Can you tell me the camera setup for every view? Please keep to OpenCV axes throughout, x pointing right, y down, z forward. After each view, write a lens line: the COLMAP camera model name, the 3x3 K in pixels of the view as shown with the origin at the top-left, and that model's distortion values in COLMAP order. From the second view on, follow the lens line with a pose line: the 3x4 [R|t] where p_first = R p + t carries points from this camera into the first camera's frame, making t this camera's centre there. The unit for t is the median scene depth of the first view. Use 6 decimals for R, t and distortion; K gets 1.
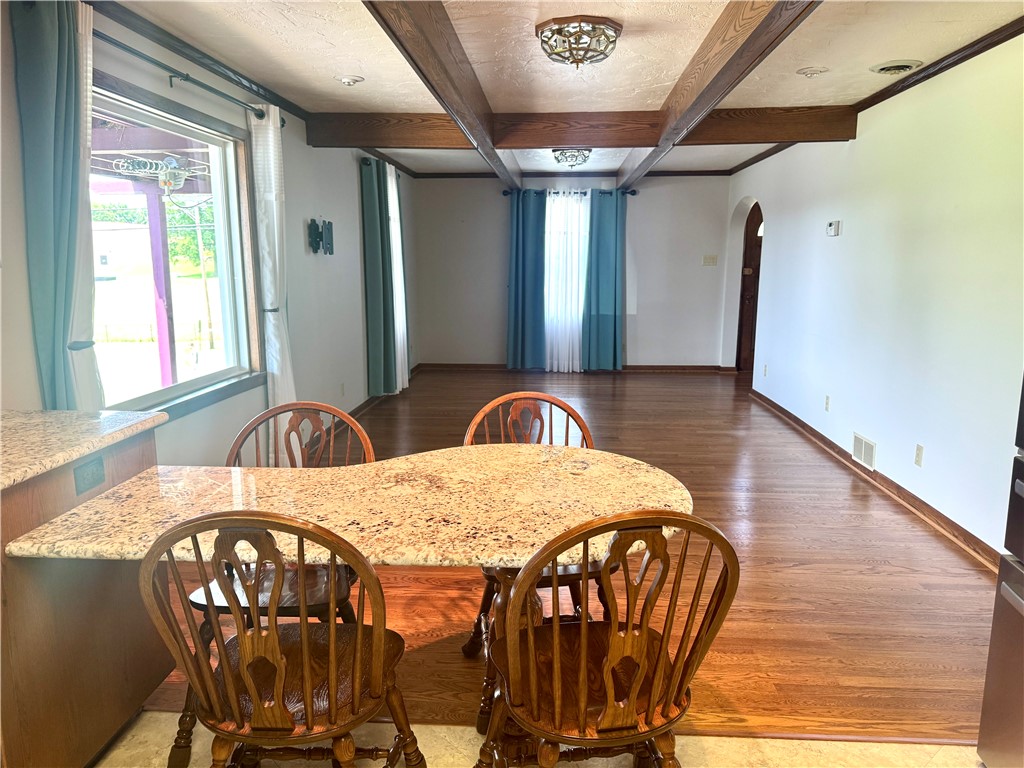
lens RADIAL K [[721.5, 0, 512.0], [0, 721.5, 384.0], [0, 0, 1]] dist [0.077641, -0.123958]
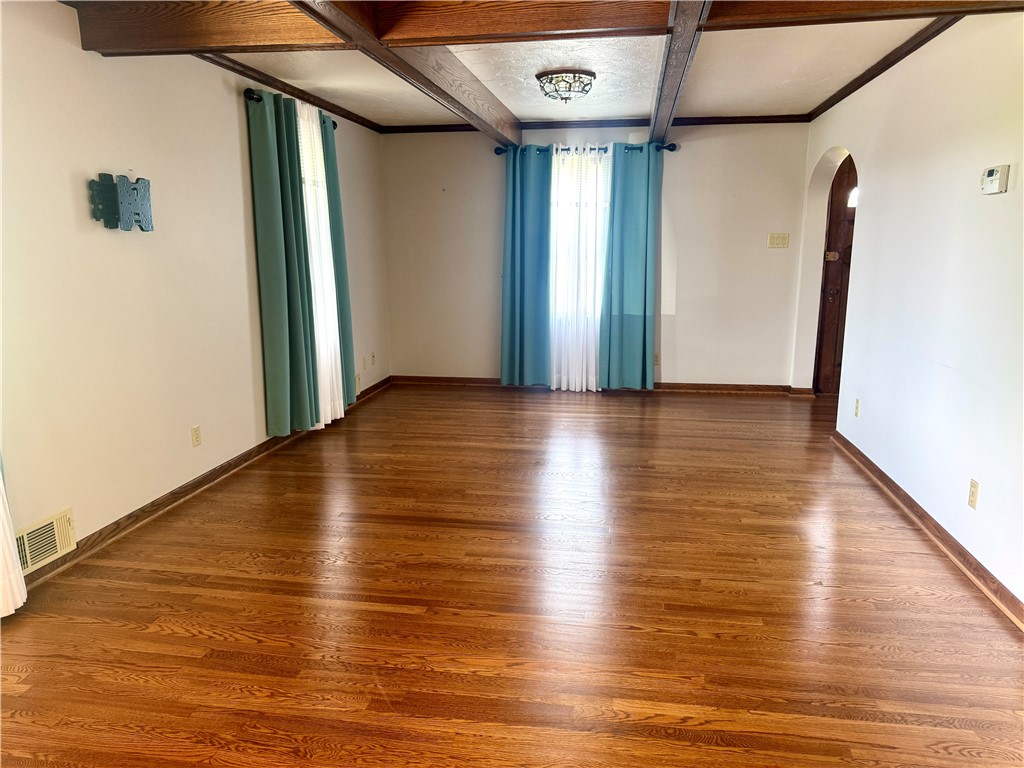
lens RADIAL K [[721.5, 0, 512.0], [0, 721.5, 384.0], [0, 0, 1]] dist [0.077641, -0.123958]
pose [[0.995212, 0.015666, -0.096477, 0.082739], [-0.013545, 0.999653, 0.022600, -0.041729], [0.096798, -0.021185, 0.995079, 0.257520]]
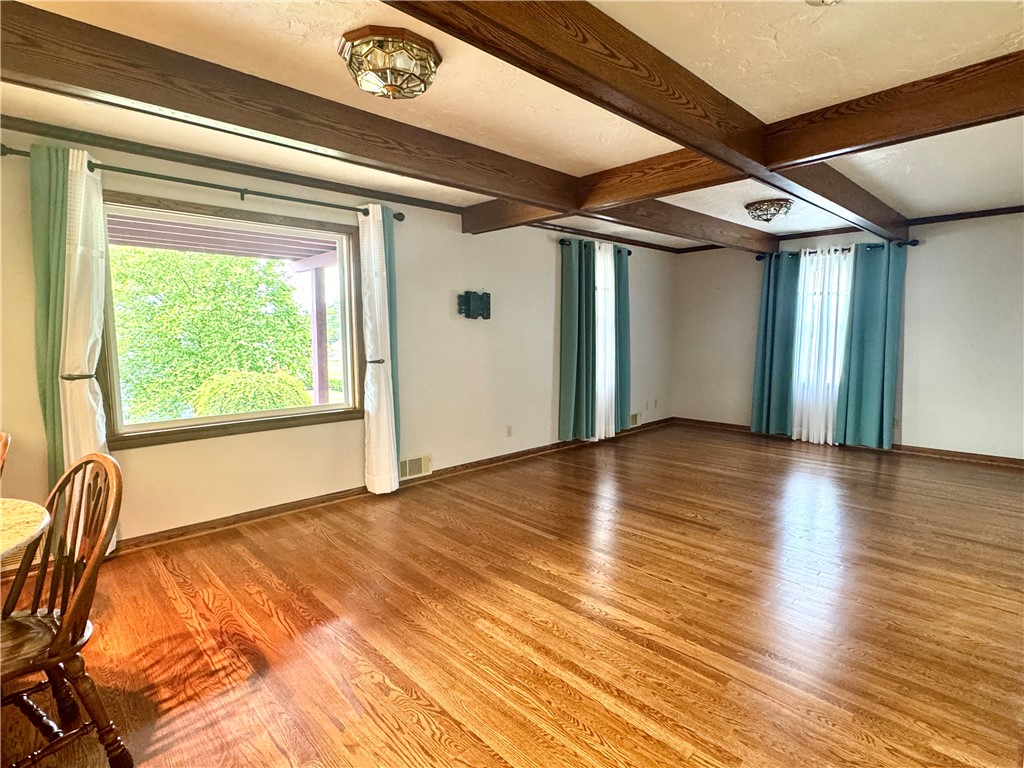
lens RADIAL K [[522.2, 0, 512.0], [0, 522.2, 384.0], [0, 0, 1]] dist [0.002001, -0.000298]
pose [[0.735687, 0.063042, -0.674381, 0.246056], [-0.107892, 0.993853, -0.024794, -0.034468], [0.668673, 0.091001, 0.737967, 0.253687]]
